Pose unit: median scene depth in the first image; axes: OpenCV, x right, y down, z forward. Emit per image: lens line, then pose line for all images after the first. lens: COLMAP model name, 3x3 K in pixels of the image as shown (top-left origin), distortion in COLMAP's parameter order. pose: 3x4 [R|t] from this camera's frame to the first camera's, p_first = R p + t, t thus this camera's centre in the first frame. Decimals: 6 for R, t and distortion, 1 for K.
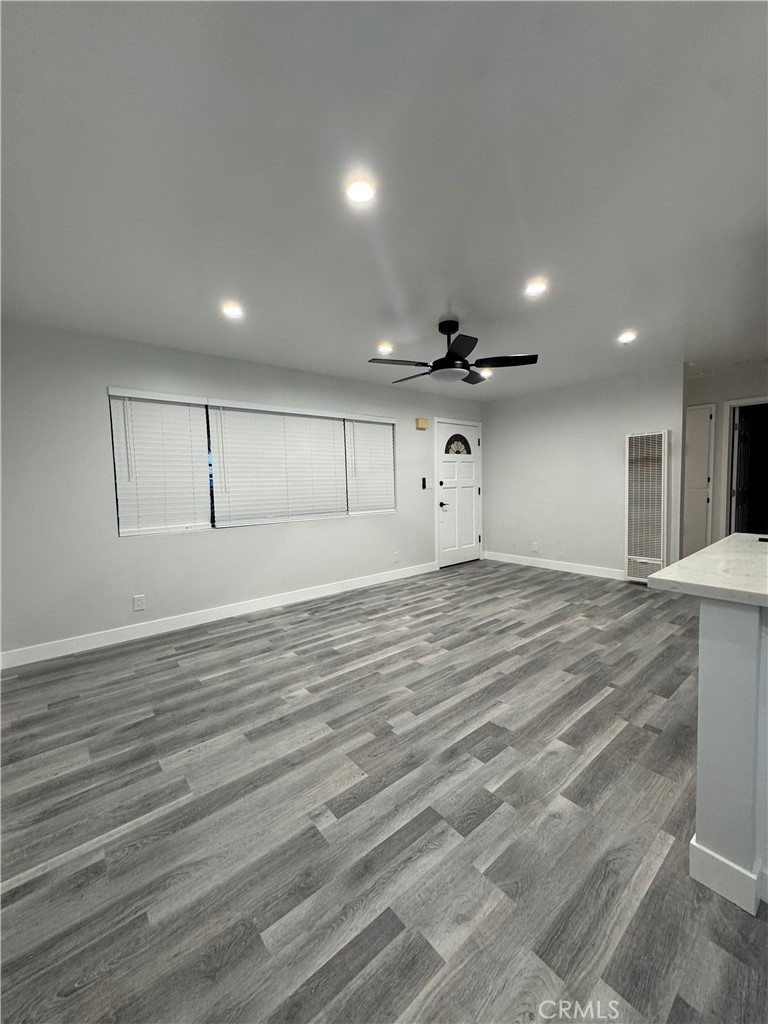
lens RADIAL K [[408.9, 0, 377.4], [0, 408.9, 510.3], [0, 0, 1]] dist [-0.003560, 0.000216]
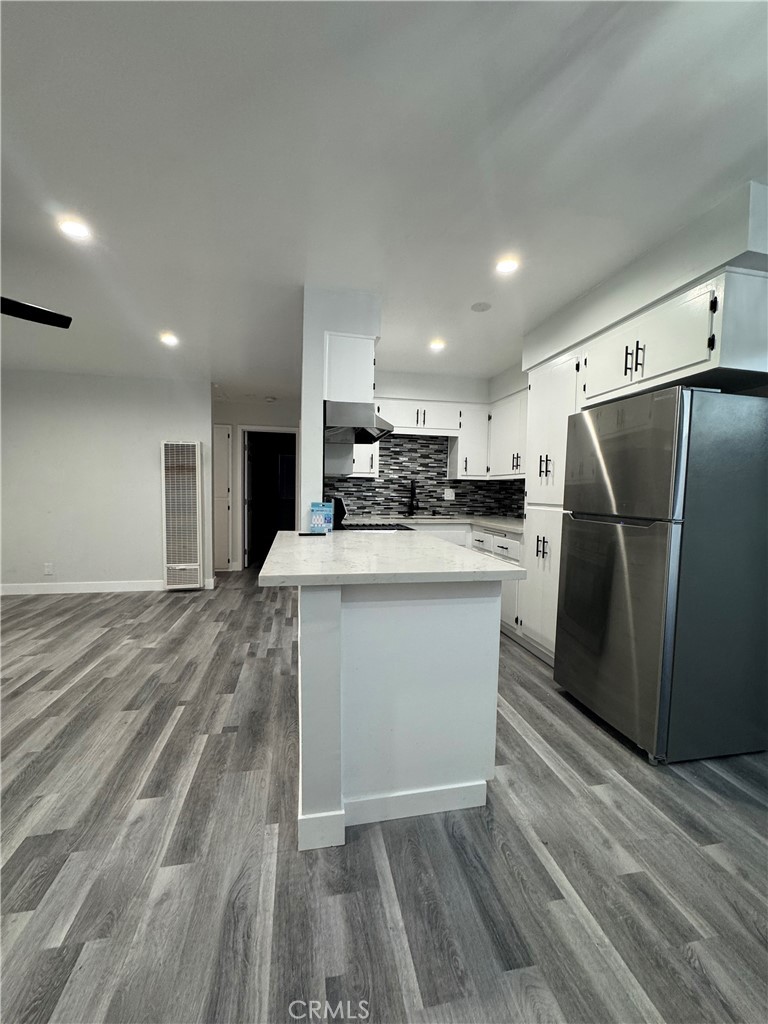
lens RADIAL K [[408.9, 0, 387.4], [0, 408.9, 511.7], [0, 0, 1]] dist [-0.003560, 0.000216]
pose [[0.452717, -0.010306, 0.891595, -0.043756], [0.032929, 0.999444, -0.005168, 0.016115], [-0.891046, 0.031699, 0.452805, 0.177824]]
